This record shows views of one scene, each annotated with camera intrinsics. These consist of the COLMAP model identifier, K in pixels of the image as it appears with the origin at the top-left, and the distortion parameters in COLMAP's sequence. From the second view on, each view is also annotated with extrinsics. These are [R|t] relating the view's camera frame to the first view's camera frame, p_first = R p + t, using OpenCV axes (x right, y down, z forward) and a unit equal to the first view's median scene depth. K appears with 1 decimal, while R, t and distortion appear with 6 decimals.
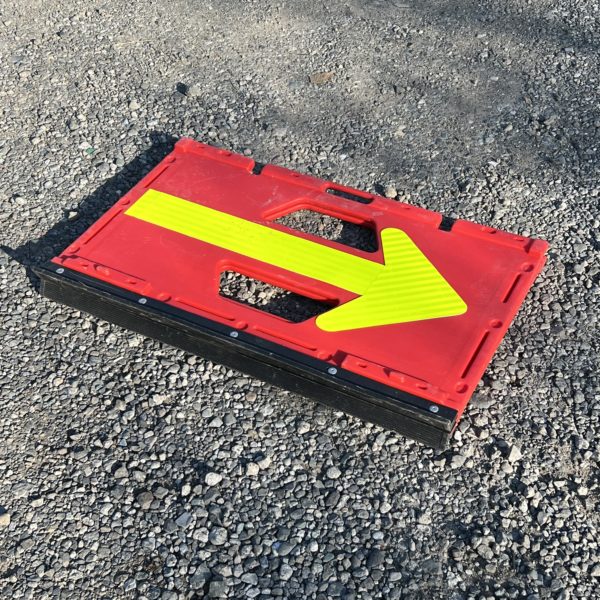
lens RADIAL K [[964.1, 0, 301.4], [0, 964.1, 312.4], [0, 0, 1]] dist [0.181770, -0.592803]
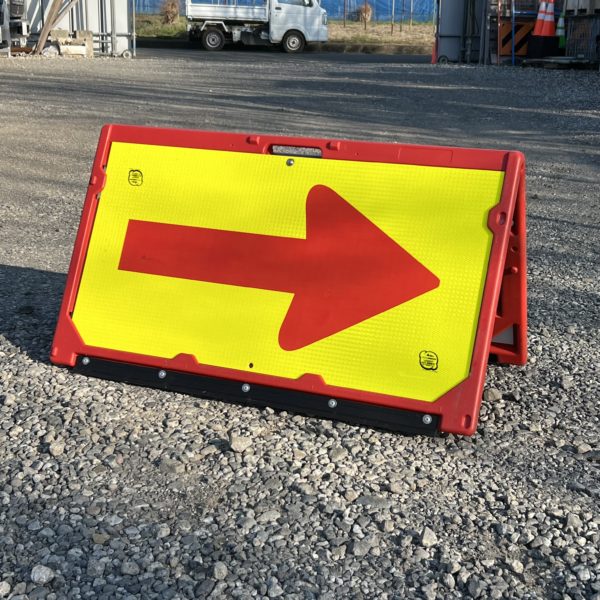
lens RADIAL K [[1028.2, 0, 292.1], [0, 1028.2, 300.7], [0, 0, 1]] dist [0.174831, -0.567517]
pose [[0.986858, 0.020797, 0.160249, -0.031497], [0.059549, 0.875088, -0.480286, 0.350974], [-0.150220, 0.483516, 0.862349, 0.168472]]
